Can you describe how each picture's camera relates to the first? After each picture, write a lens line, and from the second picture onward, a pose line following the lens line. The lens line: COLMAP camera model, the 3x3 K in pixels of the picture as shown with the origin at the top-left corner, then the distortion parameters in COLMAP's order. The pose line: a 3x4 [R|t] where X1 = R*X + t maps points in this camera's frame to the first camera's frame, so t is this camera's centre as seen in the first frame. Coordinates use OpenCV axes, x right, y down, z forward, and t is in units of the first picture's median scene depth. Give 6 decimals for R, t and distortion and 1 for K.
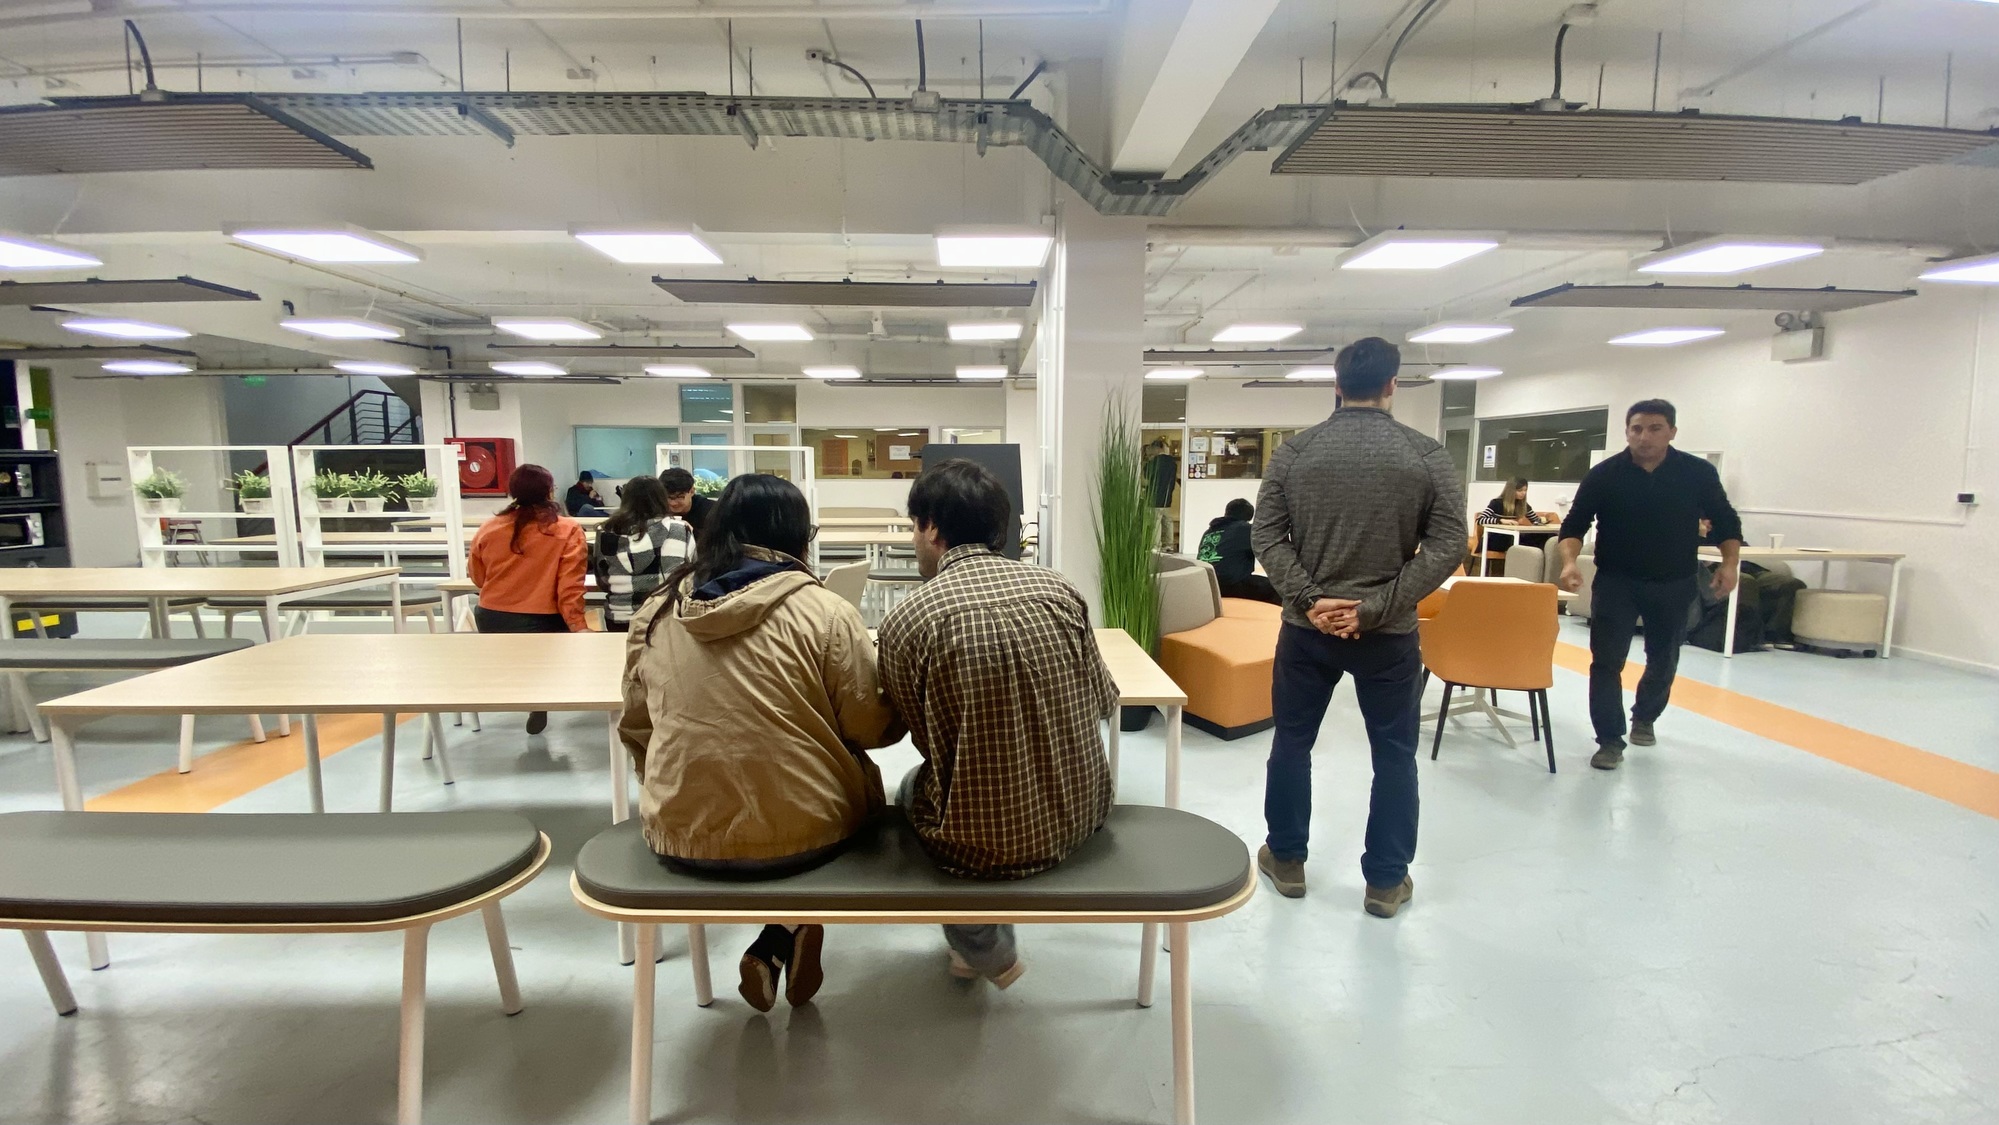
lens RADIAL K [[836.8, 0, 999.5], [0, 836.8, 562.5], [0, 0, 1]] dist [-0.001937, -0.000255]
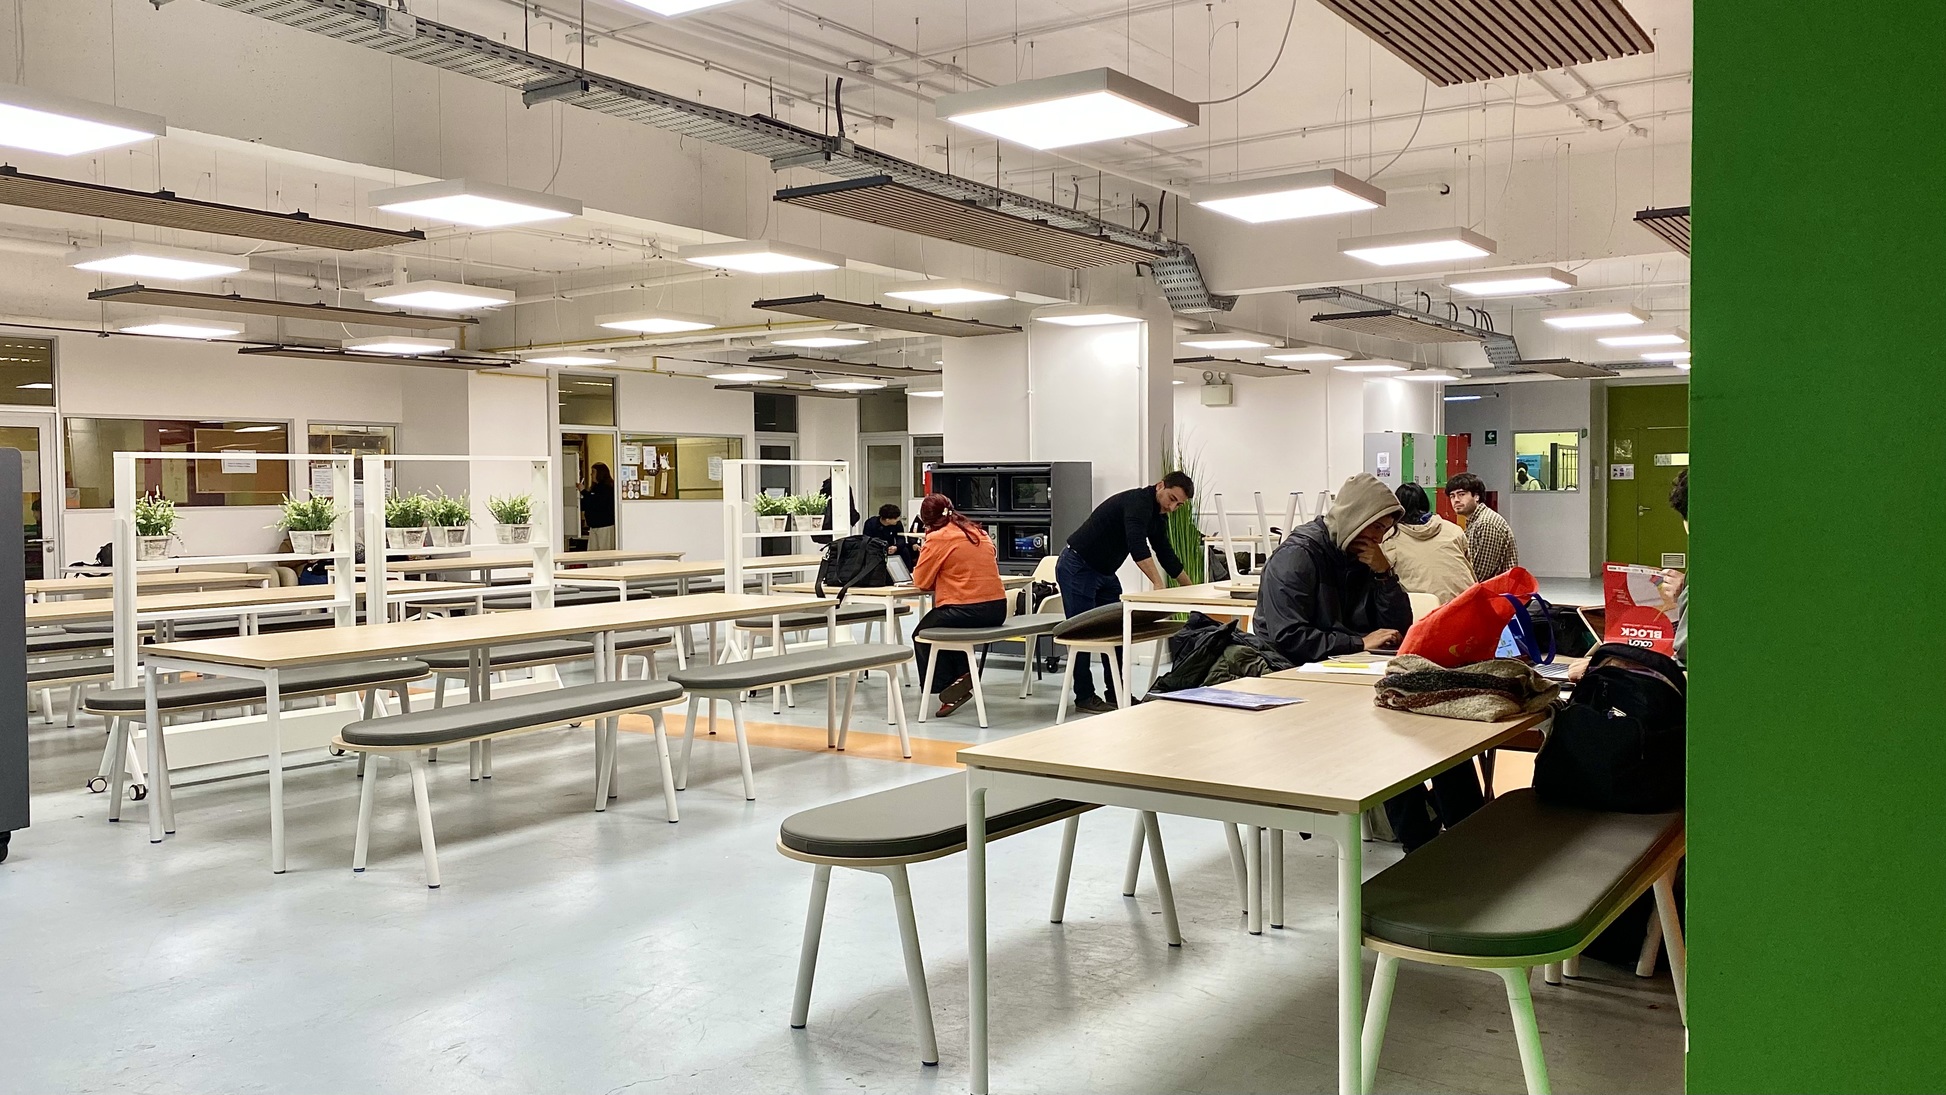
lens RADIAL K [[1578.4, 0, 973.0], [0, 1578.4, 547.5], [0, 0, 1]] dist [-0.005212, -0.003934]
pose [[0.578930, -0.032120, 0.814745, -0.861132], [0.091036, 0.995523, -0.025440, 0.009759], [-0.810279, 0.088899, 0.579262, -0.093800]]
